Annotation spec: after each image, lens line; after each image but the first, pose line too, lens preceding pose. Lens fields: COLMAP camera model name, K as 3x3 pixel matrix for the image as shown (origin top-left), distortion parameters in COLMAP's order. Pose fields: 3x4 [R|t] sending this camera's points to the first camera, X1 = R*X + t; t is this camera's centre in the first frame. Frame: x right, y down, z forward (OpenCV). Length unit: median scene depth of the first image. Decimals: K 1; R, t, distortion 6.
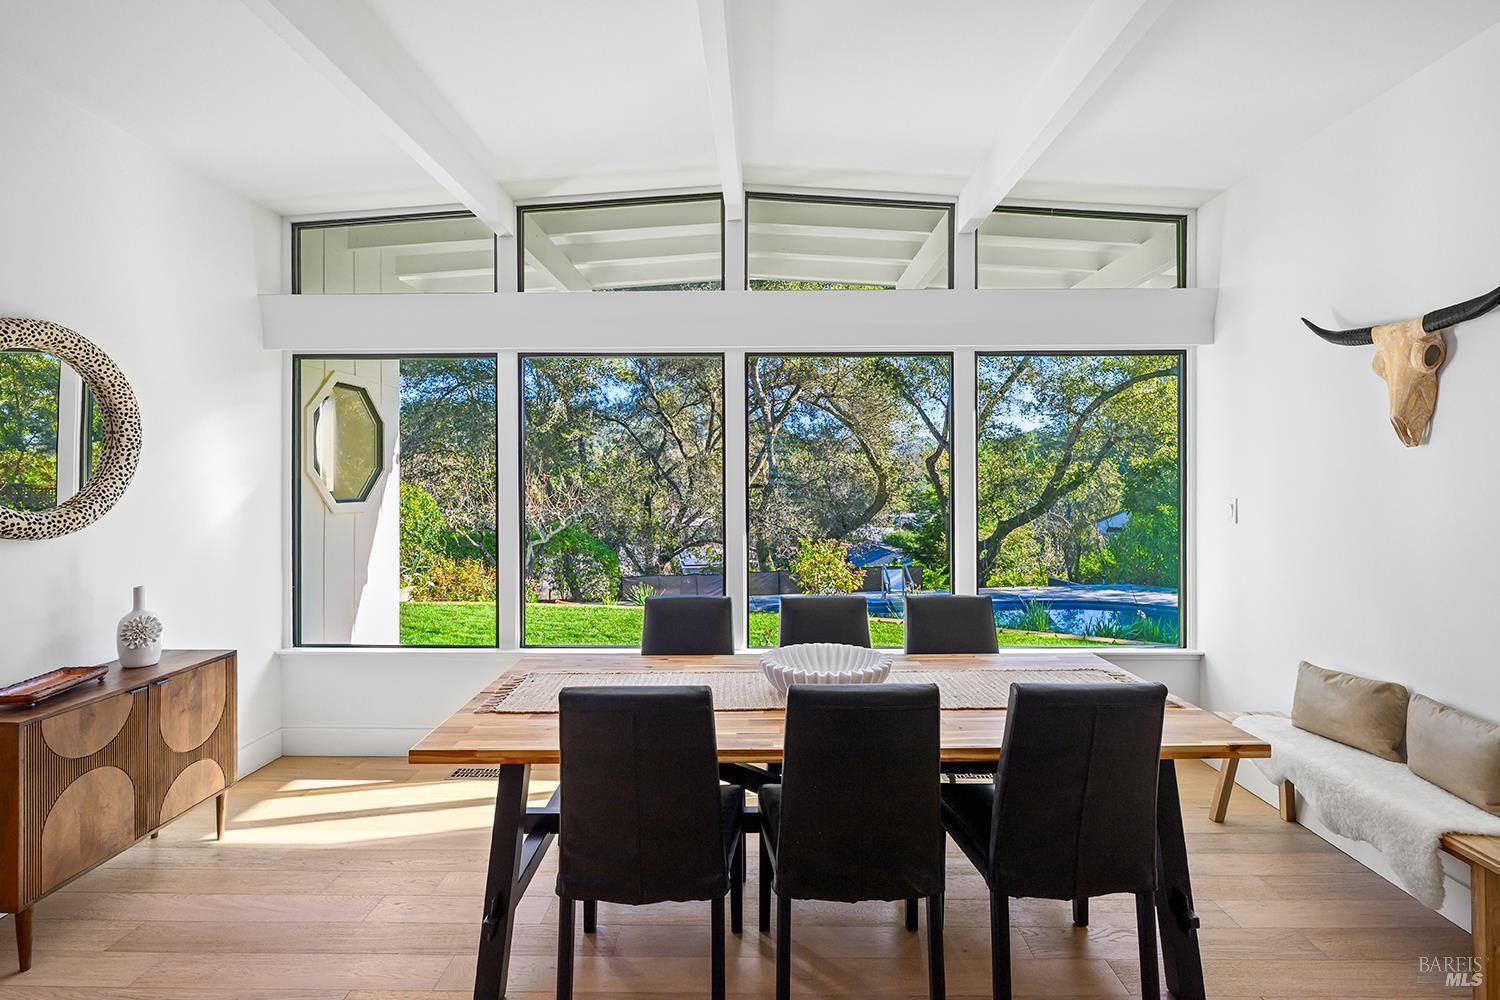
lens RADIAL K [[679.7, 0, 748.7], [0, 679.7, 461.4], [0, 0, 1]] dist [-0.001838, -0.000500]
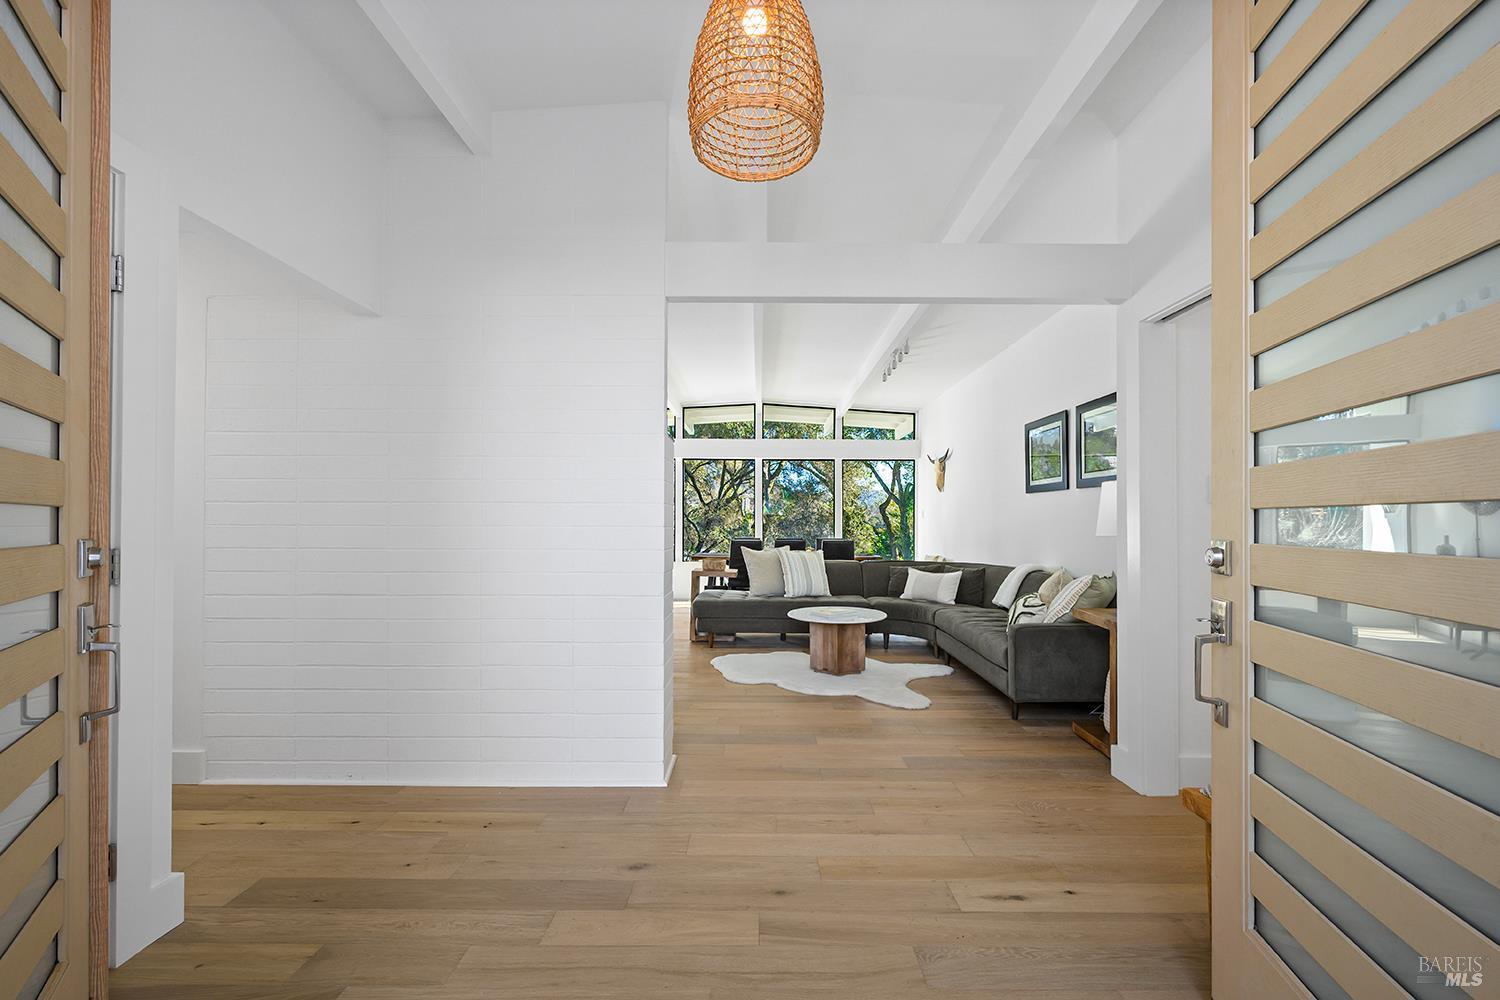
lens RADIAL K [[599.5, 0, 752.5], [0, 599.5, 502.2], [0, 0, 1]] dist [-0.003720, -0.000309]
pose [[0.999924, 0.007994, 0.009396, -0.010686], [-0.007858, 0.999864, -0.014488, 0.009195], [-0.009510, 0.014413, 0.999851, -0.236171]]
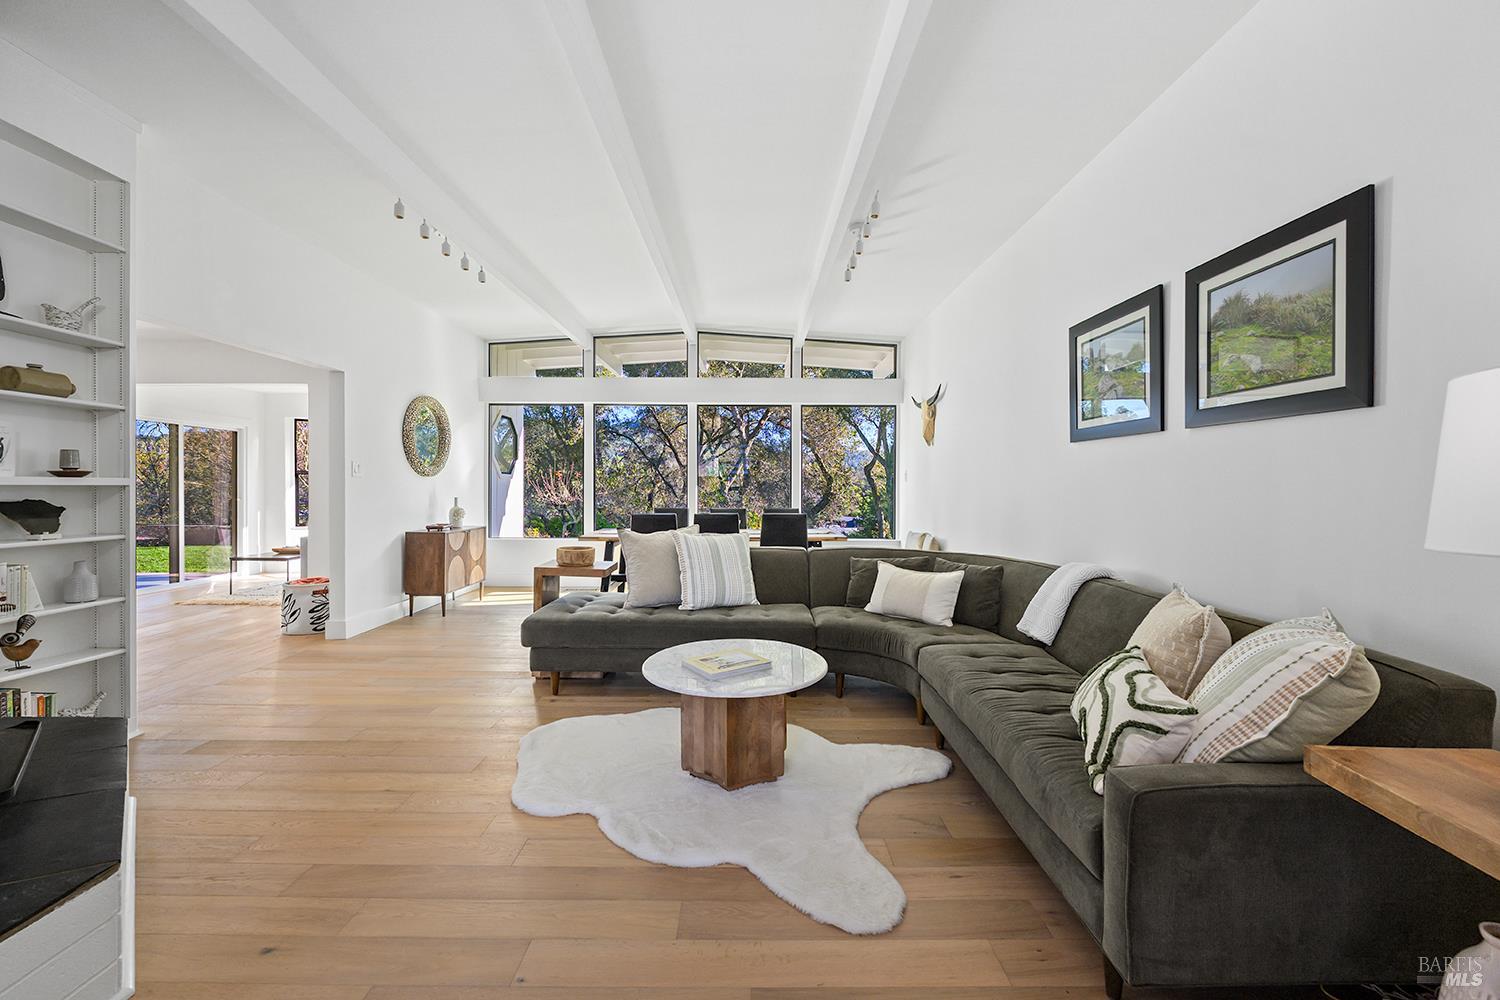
lens RADIAL K [[593.1, 0, 752.5], [0, 593.1, 476.0], [0, 0, 1]] dist [-0.003678, -0.000210]
pose [[0.999684, 0.006880, 0.024175, 0.019844], [-0.007006, 0.999962, 0.005146, 0.009324], [-0.024138, -0.005314, 0.999695, -0.141935]]
